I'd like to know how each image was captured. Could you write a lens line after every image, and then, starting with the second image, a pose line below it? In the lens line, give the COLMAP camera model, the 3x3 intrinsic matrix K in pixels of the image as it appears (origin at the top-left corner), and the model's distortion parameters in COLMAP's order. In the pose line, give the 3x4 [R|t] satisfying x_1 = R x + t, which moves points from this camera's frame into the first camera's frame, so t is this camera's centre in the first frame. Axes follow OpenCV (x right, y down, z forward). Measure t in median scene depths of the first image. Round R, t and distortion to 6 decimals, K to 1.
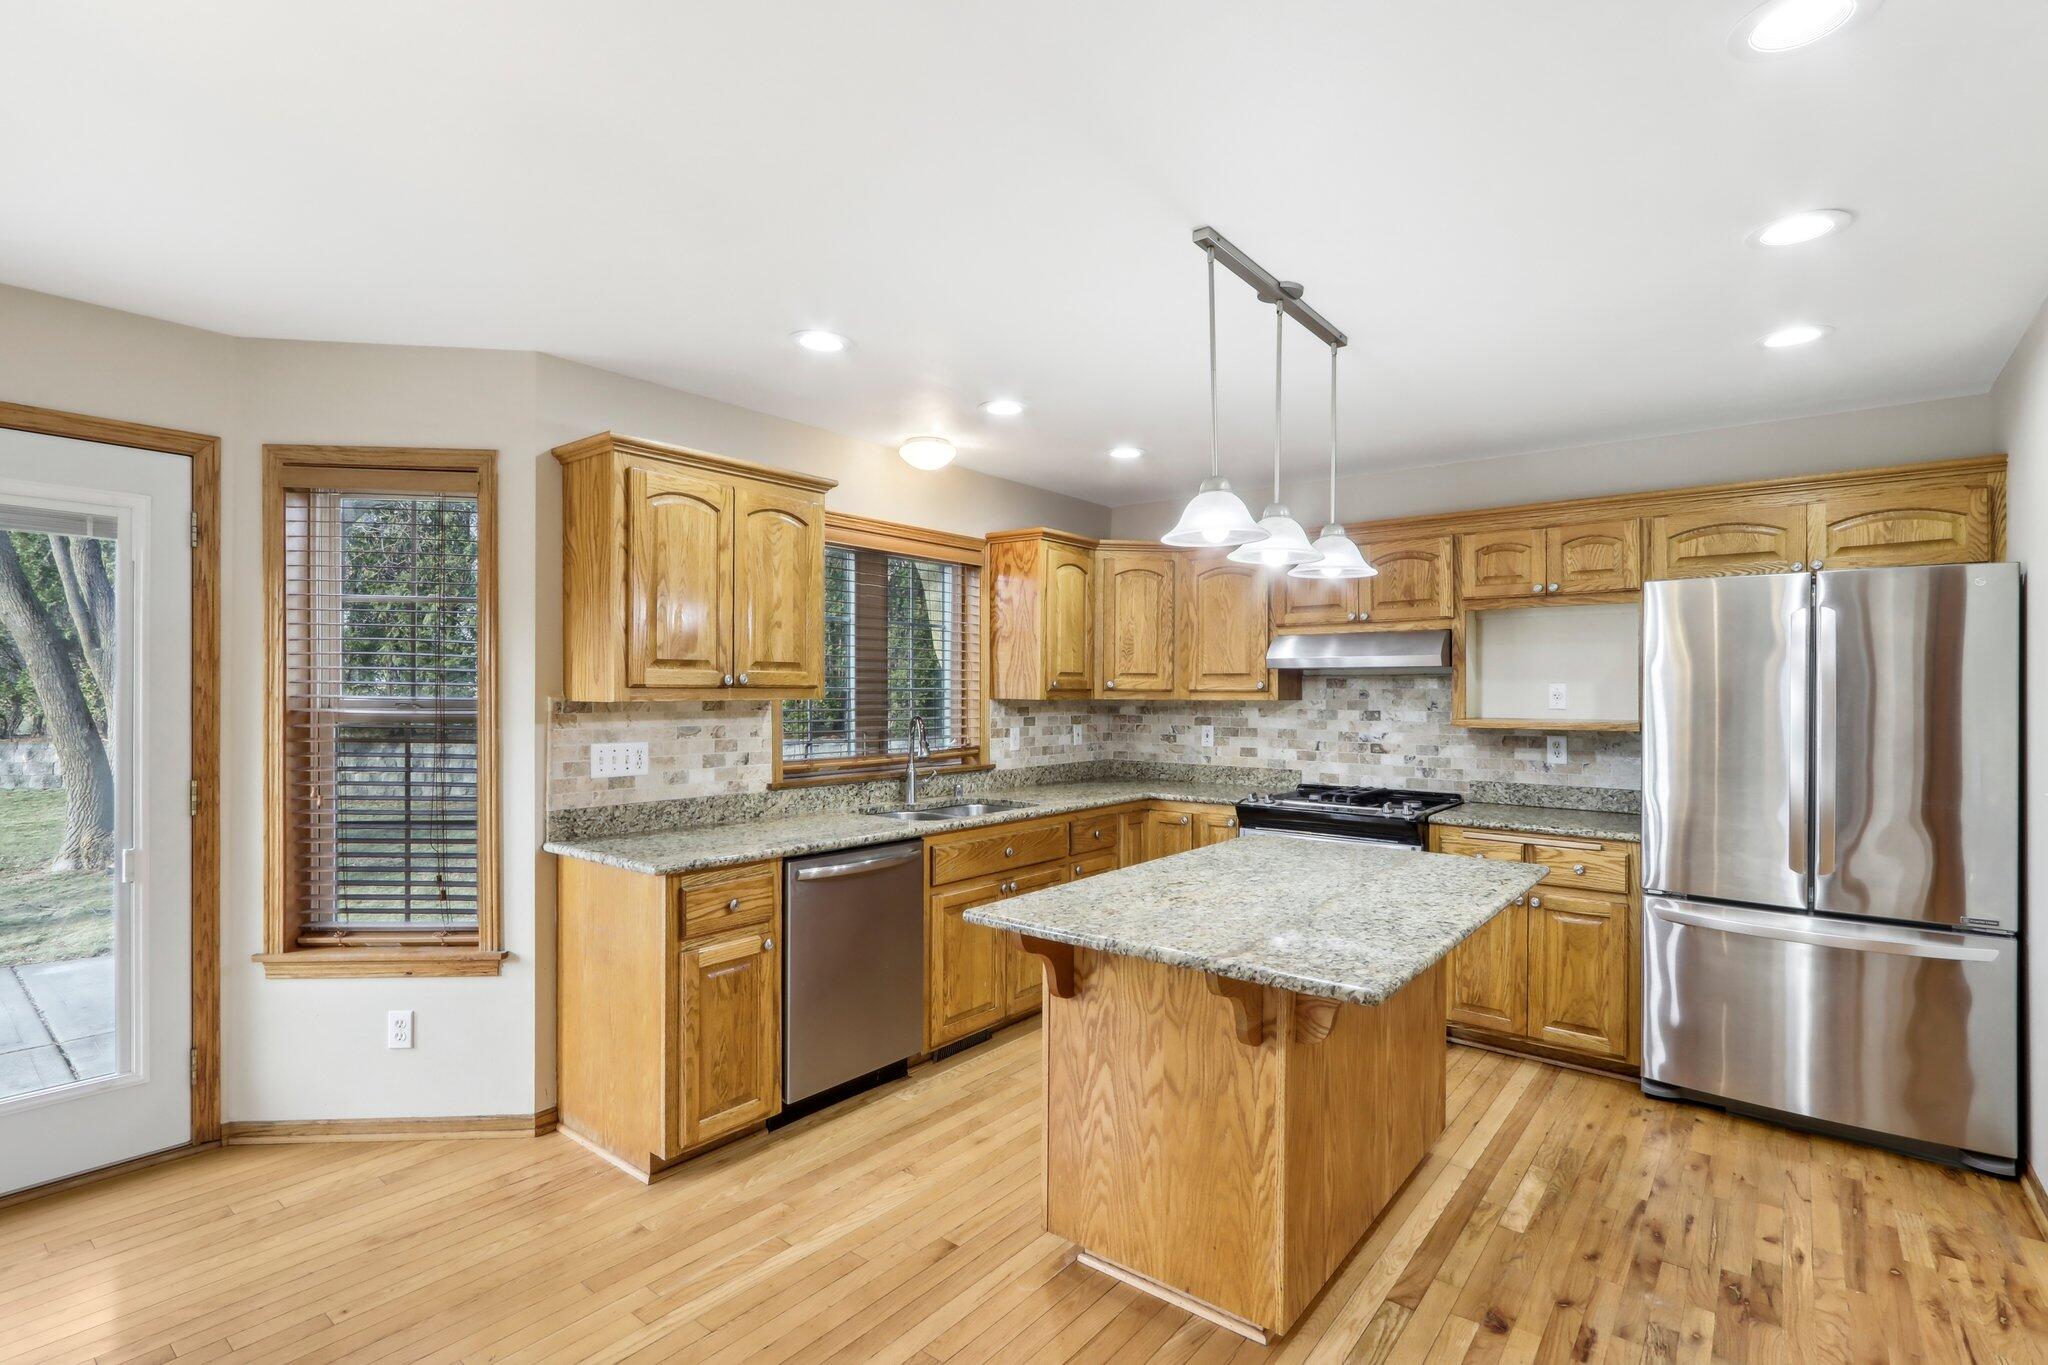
lens RADIAL K [[968.2, 0, 1013.2], [0, 968.2, 684.5], [0, 0, 1]] dist [-0.015757, 0.005217]
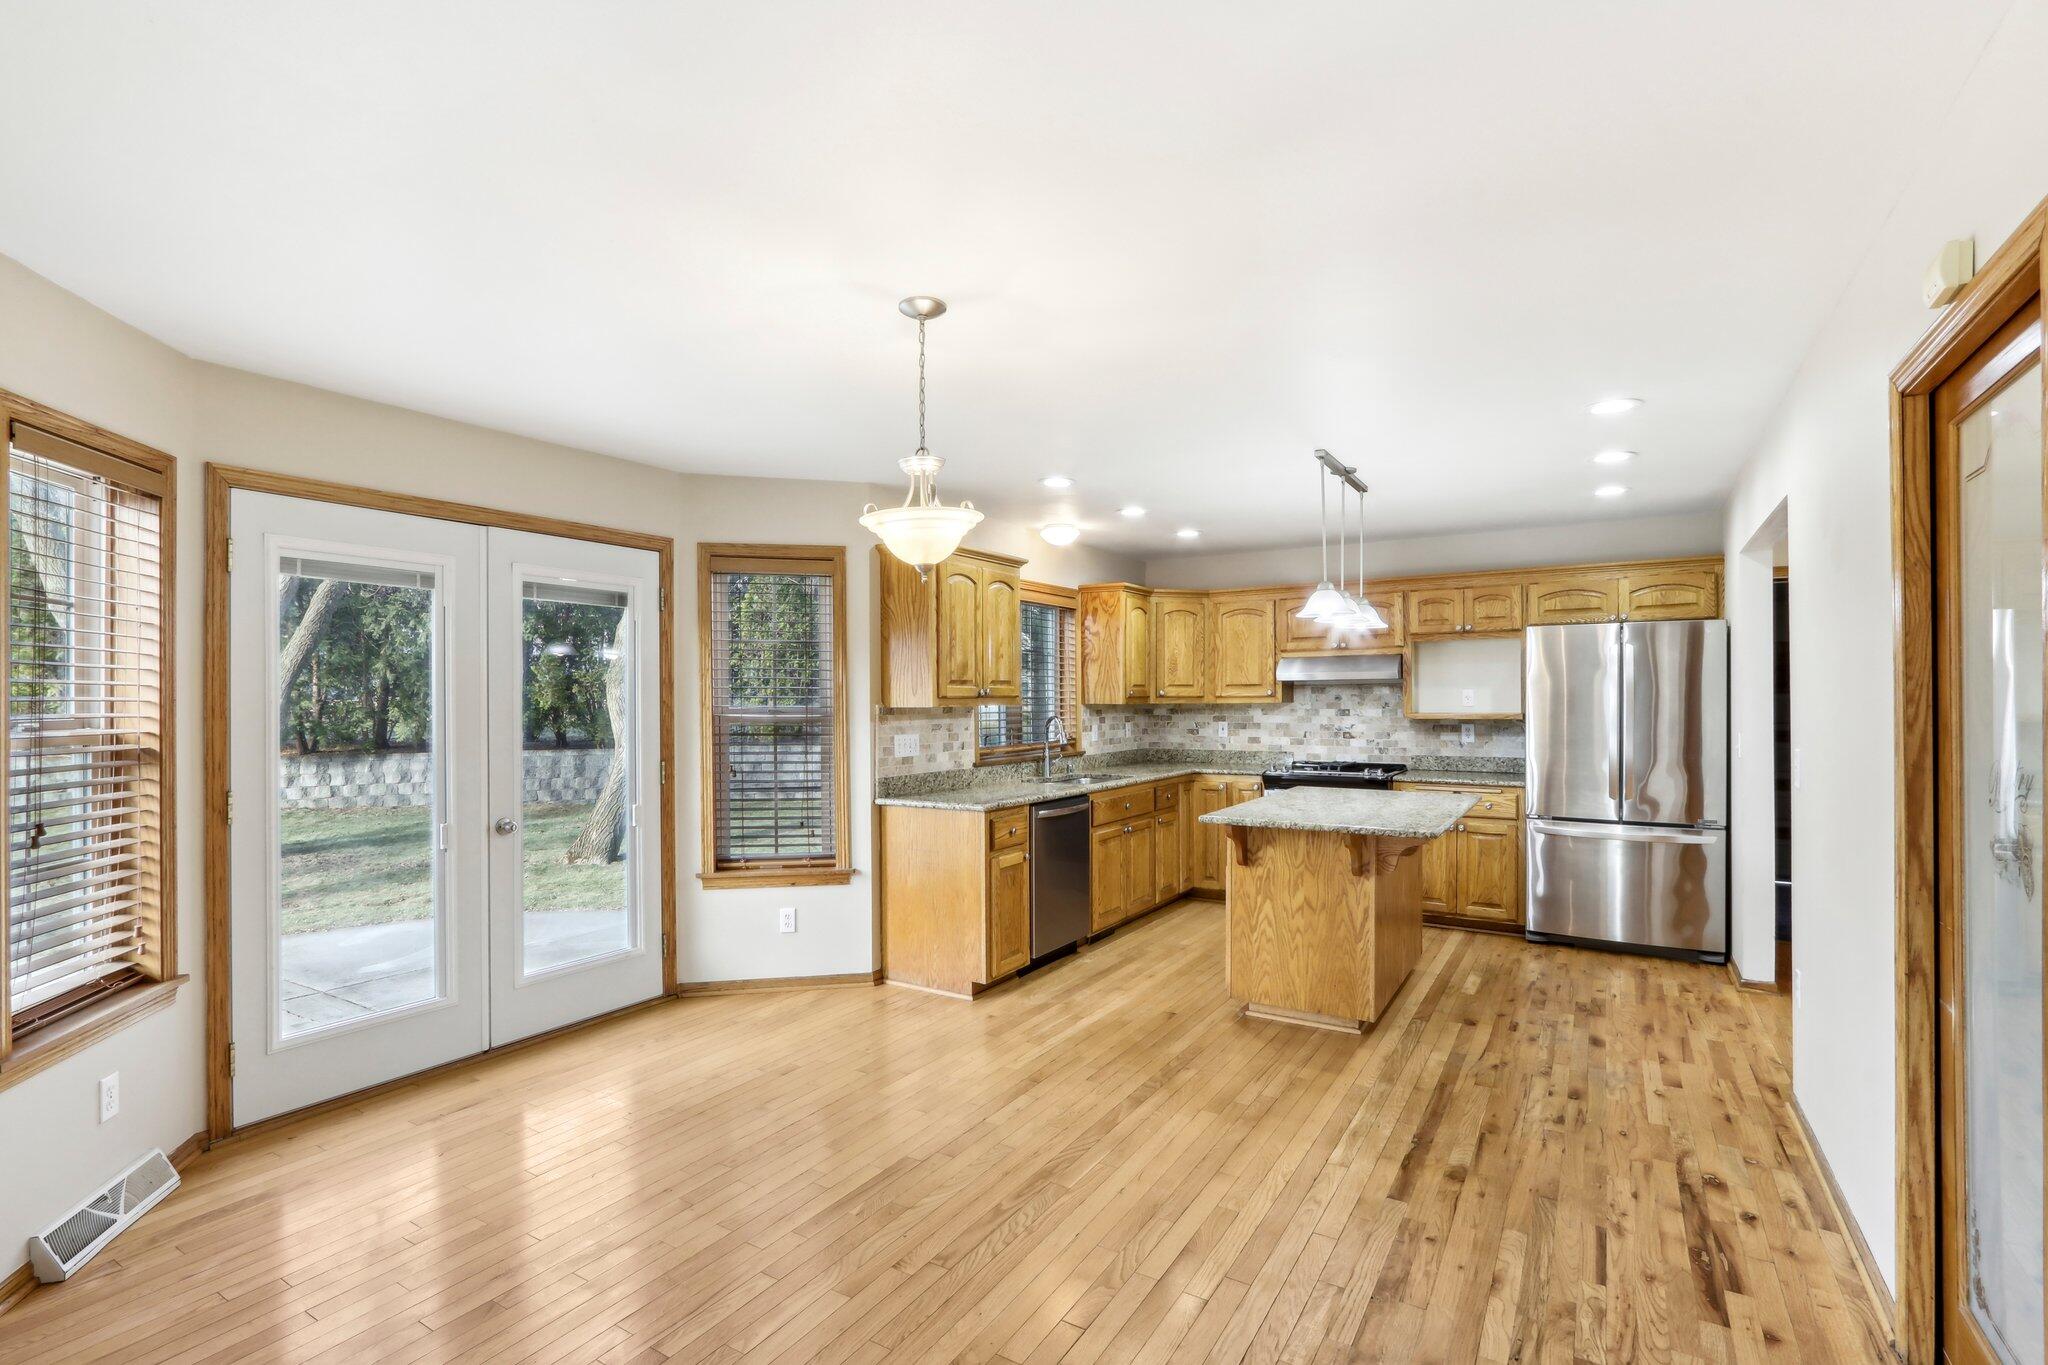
lens RADIAL K [[968.2, 0, 1008.2], [0, 968.2, 701.6], [0, 0, 1]] dist [-0.015757, 0.005217]
pose [[0.992789, -0.010886, 0.119378, -0.377314], [0.009637, 0.999893, 0.011031, -0.006471], [-0.119485, -0.009801, 0.992788, -0.473610]]
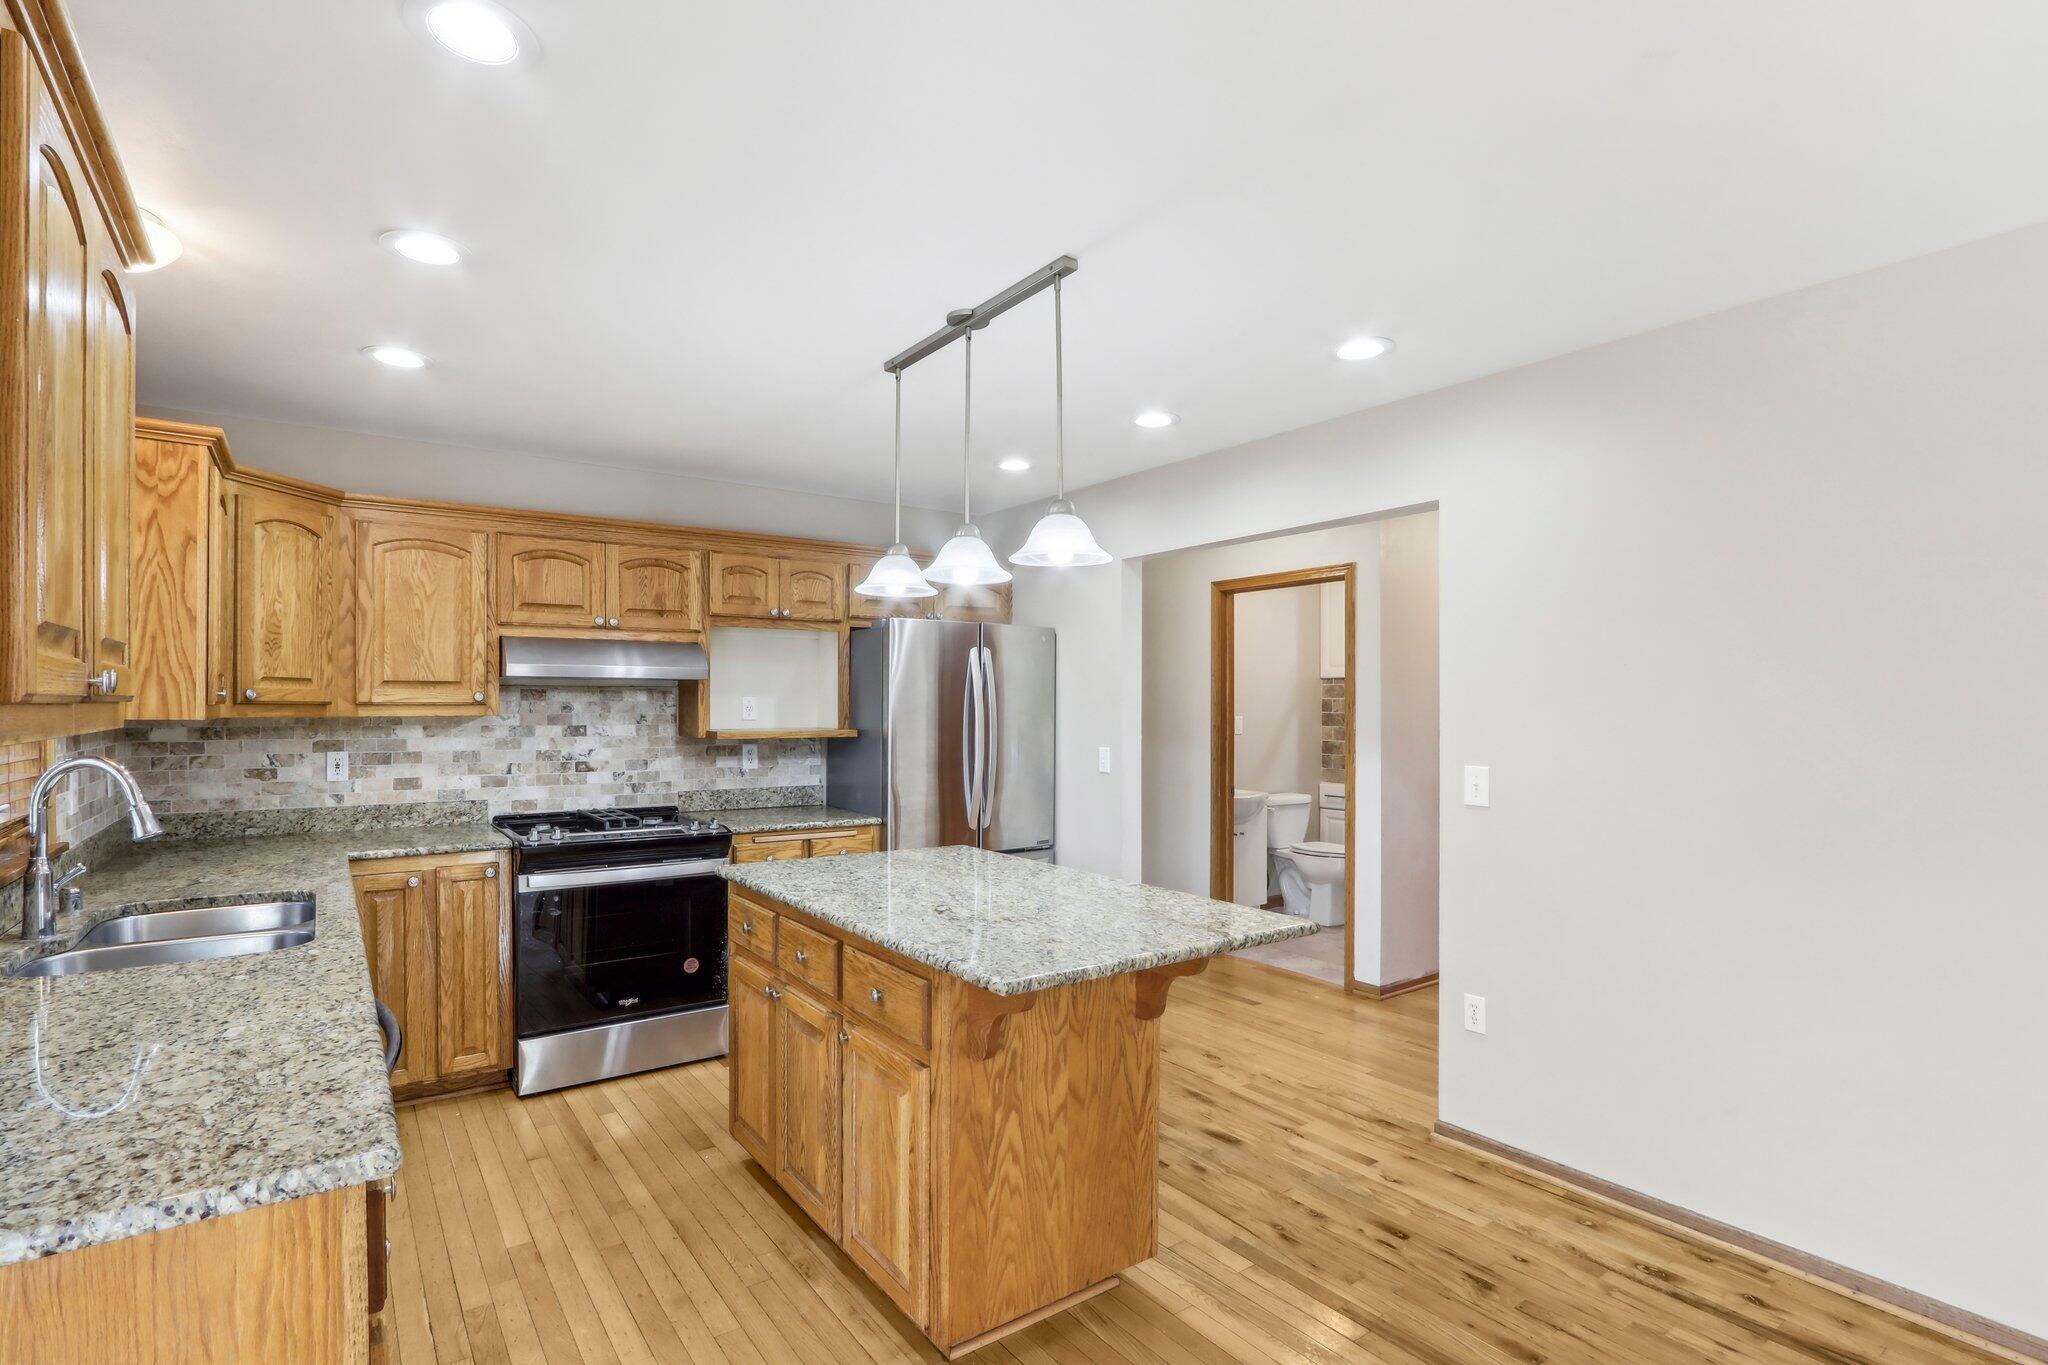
lens RADIAL K [[968.2, 0, 990.3], [0, 968.2, 712.1], [0, 0, 1]] dist [-0.015757, 0.005217]
pose [[0.278756, -0.010561, 0.960304, -0.488126], [-0.008552, 0.999873, 0.013479, -0.001216], [-0.960324, -0.011970, 0.278630, 0.471799]]
